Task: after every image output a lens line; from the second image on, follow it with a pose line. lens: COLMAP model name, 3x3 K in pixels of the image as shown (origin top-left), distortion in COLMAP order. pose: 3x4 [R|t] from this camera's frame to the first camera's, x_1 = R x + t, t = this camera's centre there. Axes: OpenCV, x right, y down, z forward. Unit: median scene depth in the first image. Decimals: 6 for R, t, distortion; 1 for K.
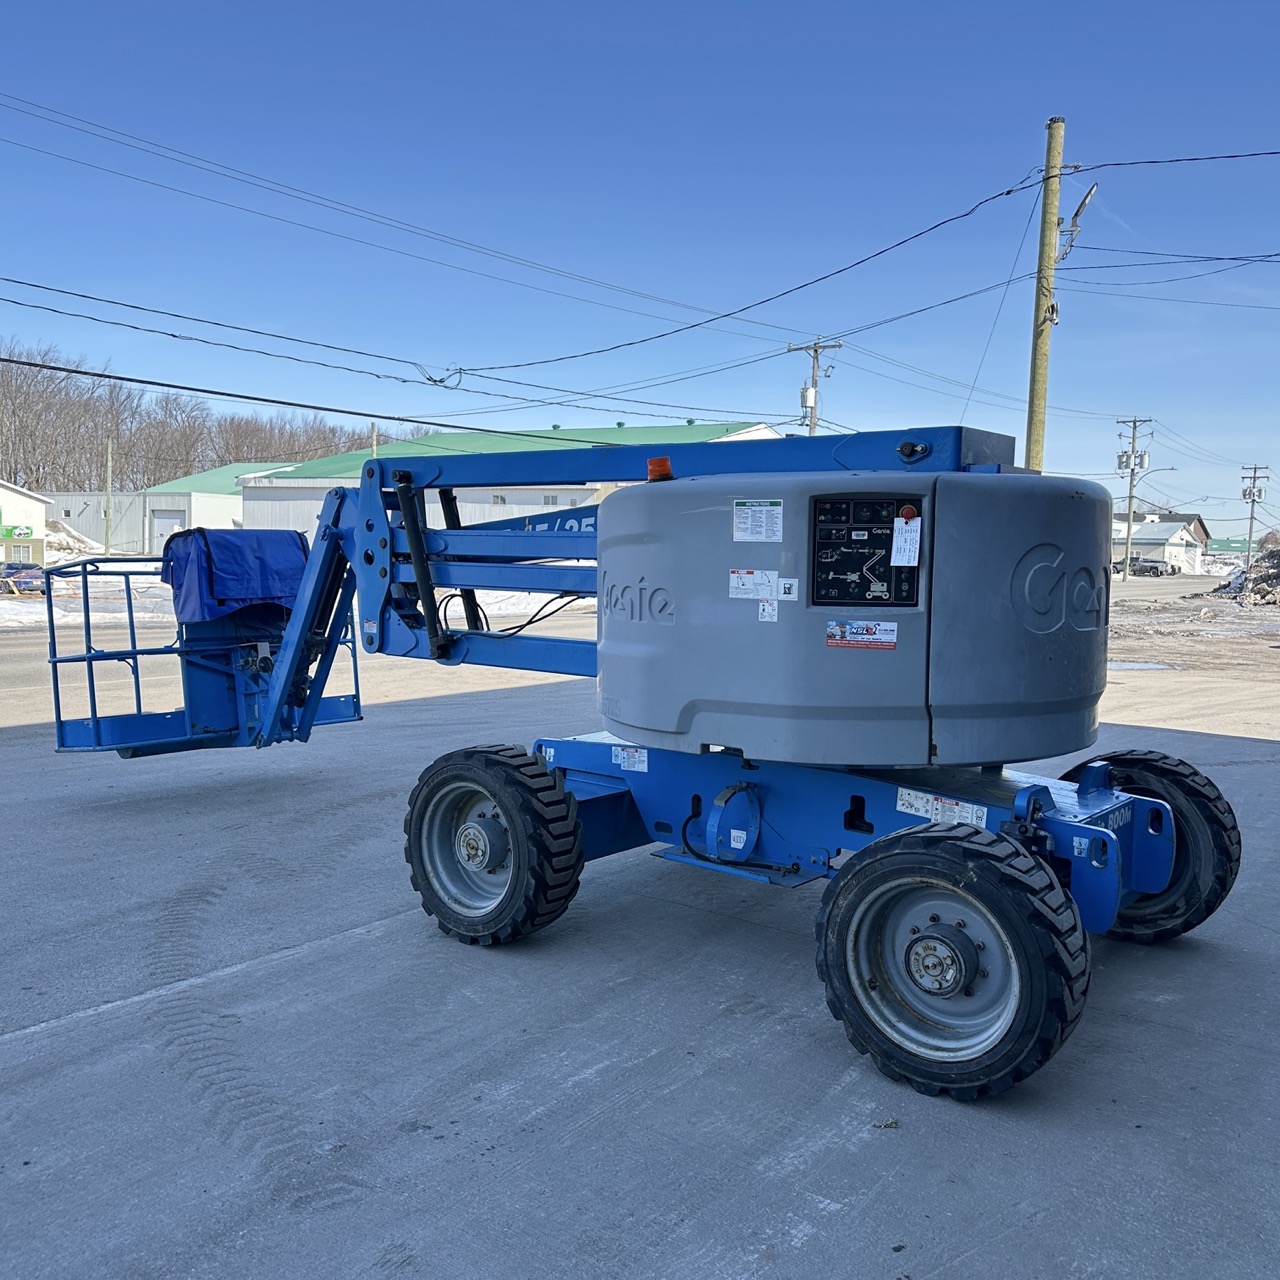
lens RADIAL K [[1205.5, 0, 613.2], [0, 1205.5, 637.5], [0, 0, 1]] dist [0.073429, -0.113917]
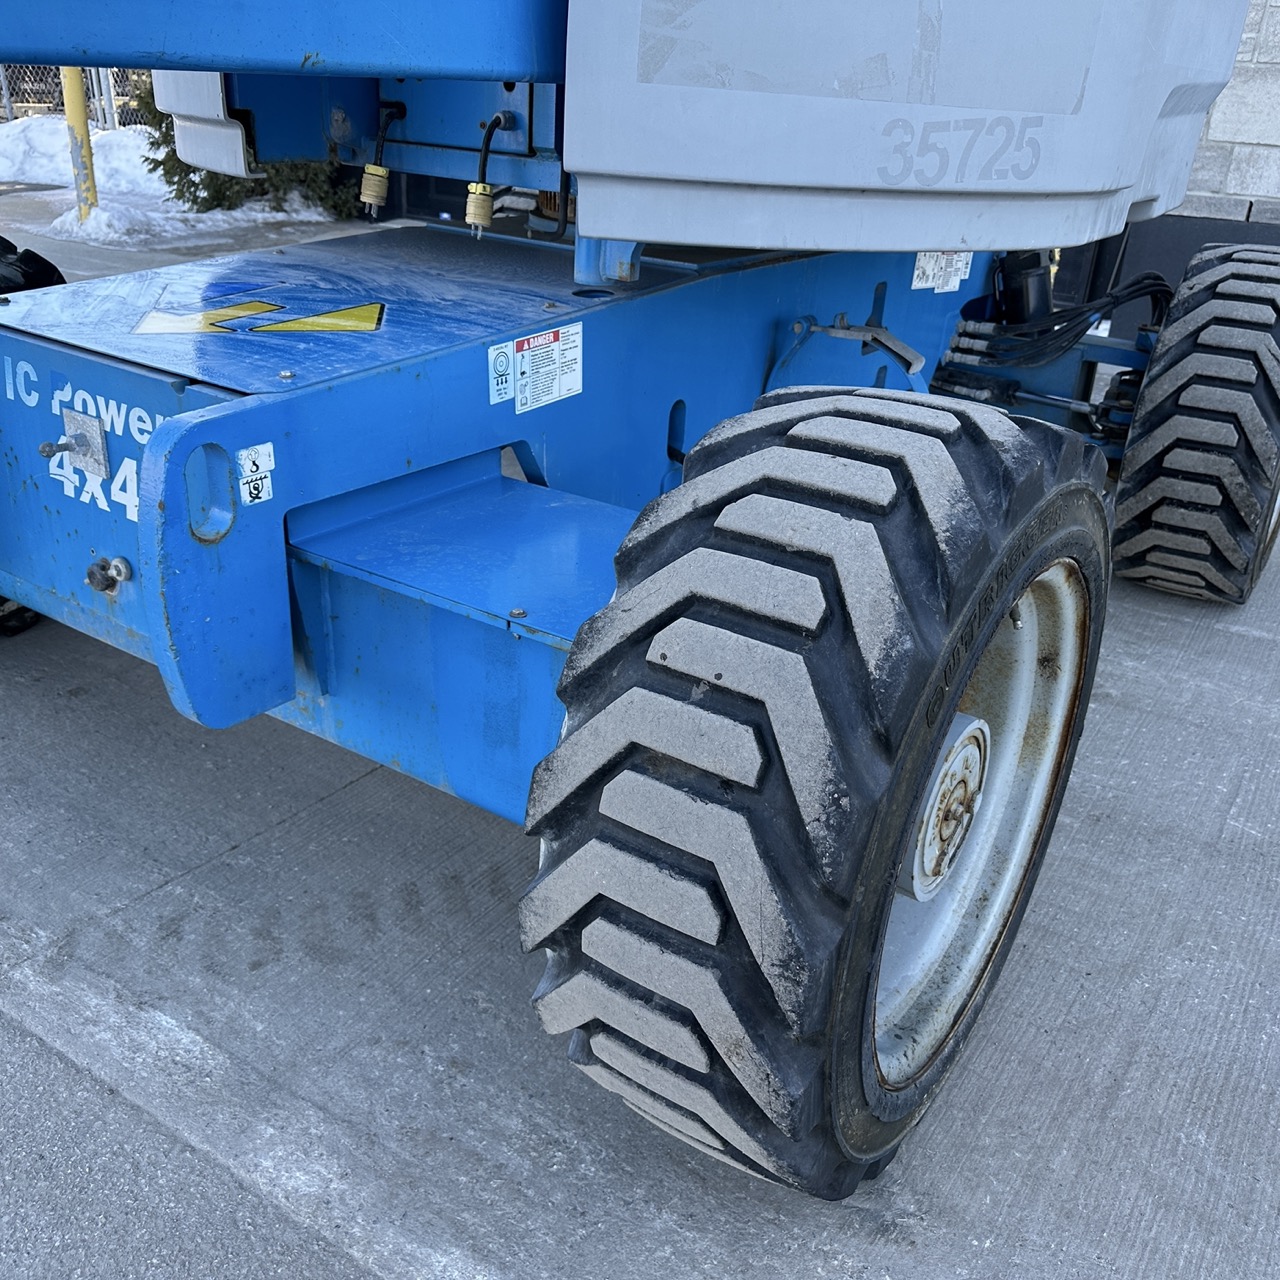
lens RADIAL K [[1205.5, 0, 613.2], [0, 1205.5, 637.5], [0, 0, 1]] dist [0.073429, -0.113917]
pose [[-0.094843, -0.425546, 0.899953, -0.290801], [0.032318, 0.902236, 0.430031, 0.030347], [-0.994968, 0.069870, -0.071818, 1.000327]]
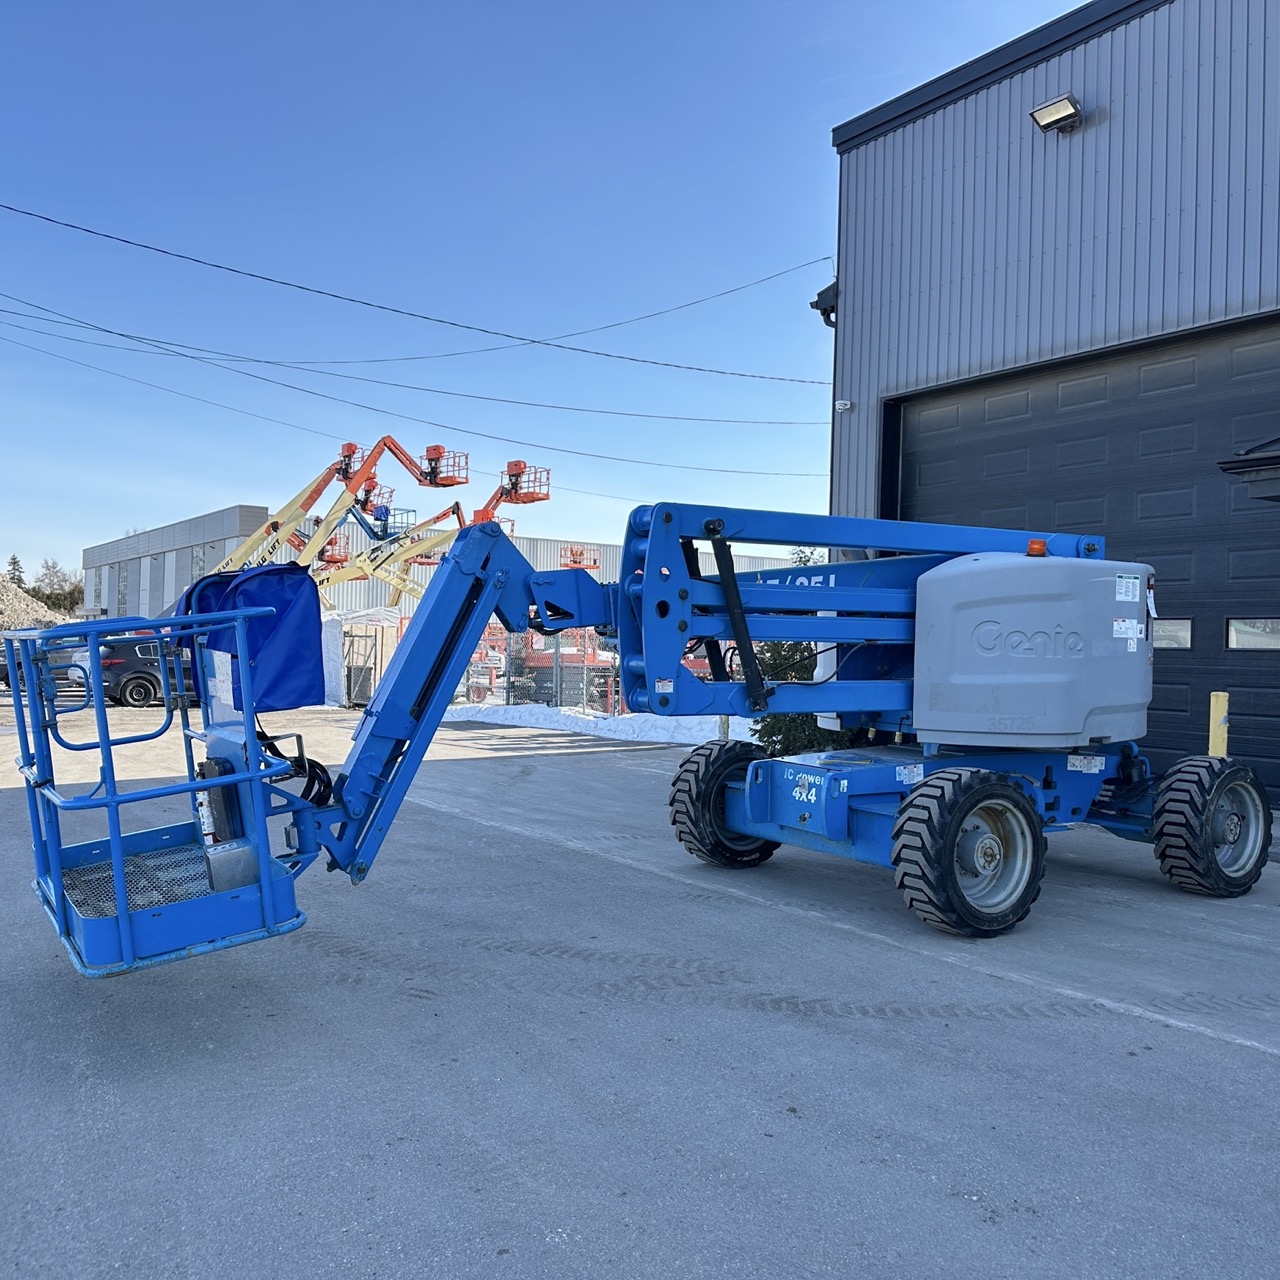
lens RADIAL K [[1205.5, 0, 613.2], [0, 1205.5, 637.5], [0, 0, 1]] dist [0.073429, -0.113917]
pose [[0.298830, 0.005576, 0.954290, -1.243967], [0.062687, 0.997708, -0.025460, -0.026006], [-0.952245, 0.067430, 0.297796, 0.904538]]
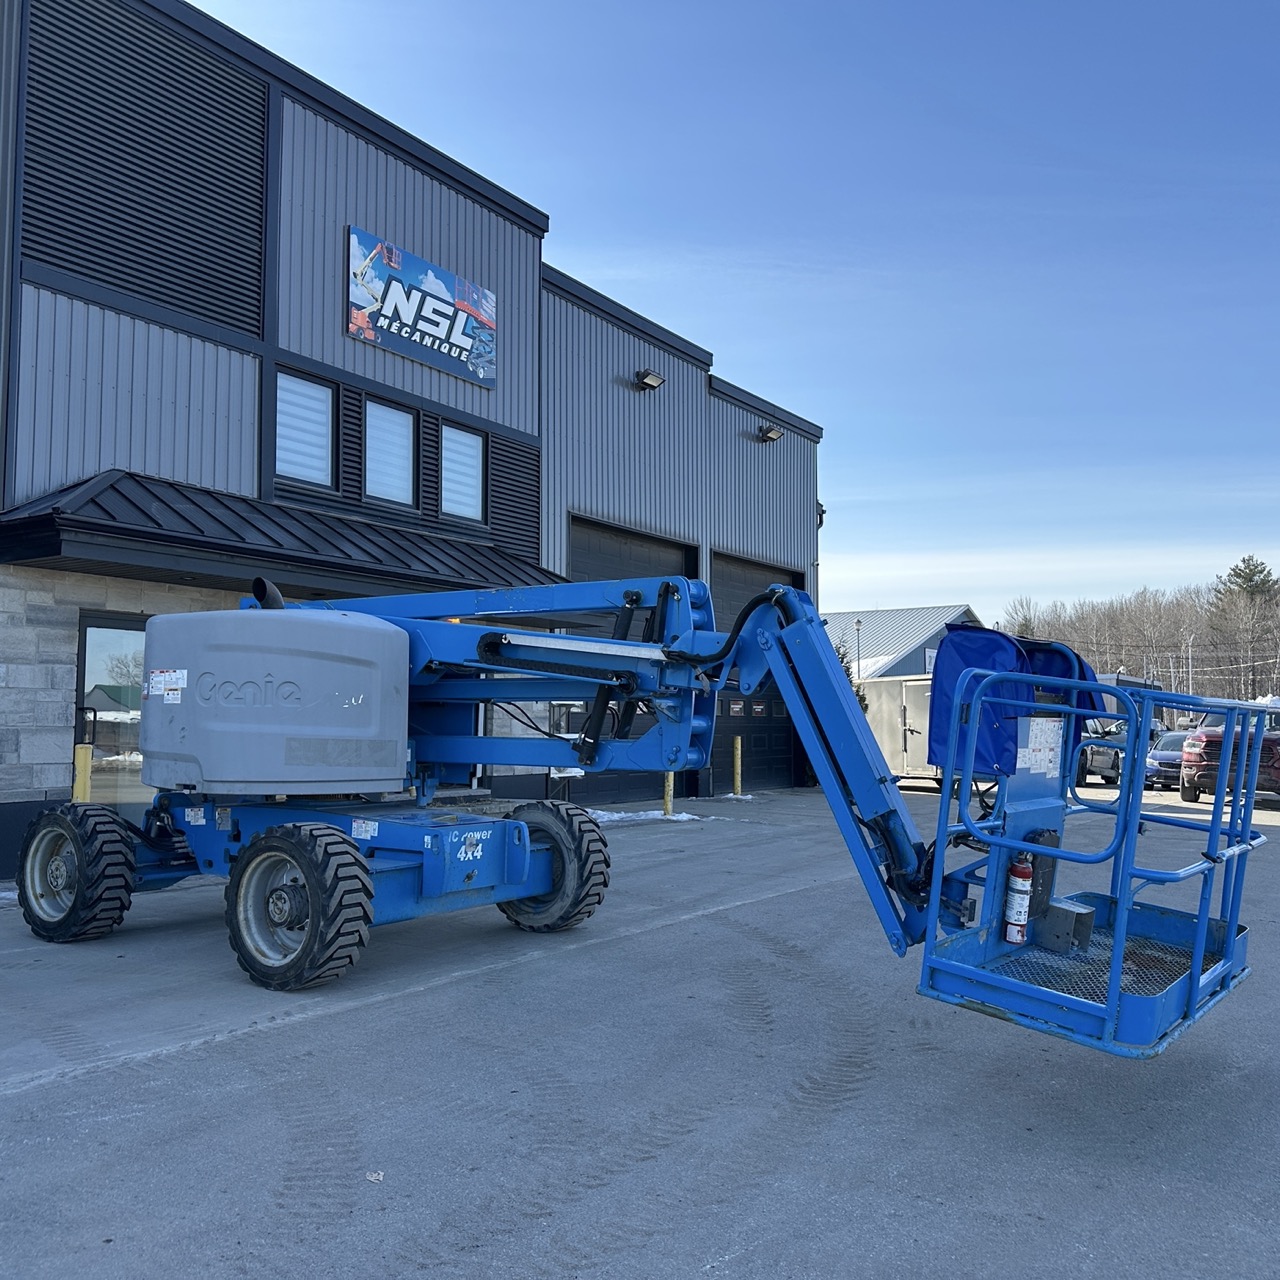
lens RADIAL K [[1205.5, 0, 613.2], [0, 1205.5, 637.5], [0, 0, 1]] dist [0.073429, -0.113917]
pose [[-0.996583, -0.009511, -0.082050, -0.054479], [-0.011306, 0.999706, 0.021439, -0.137084], [0.081822, 0.022293, -0.996398, 2.349716]]
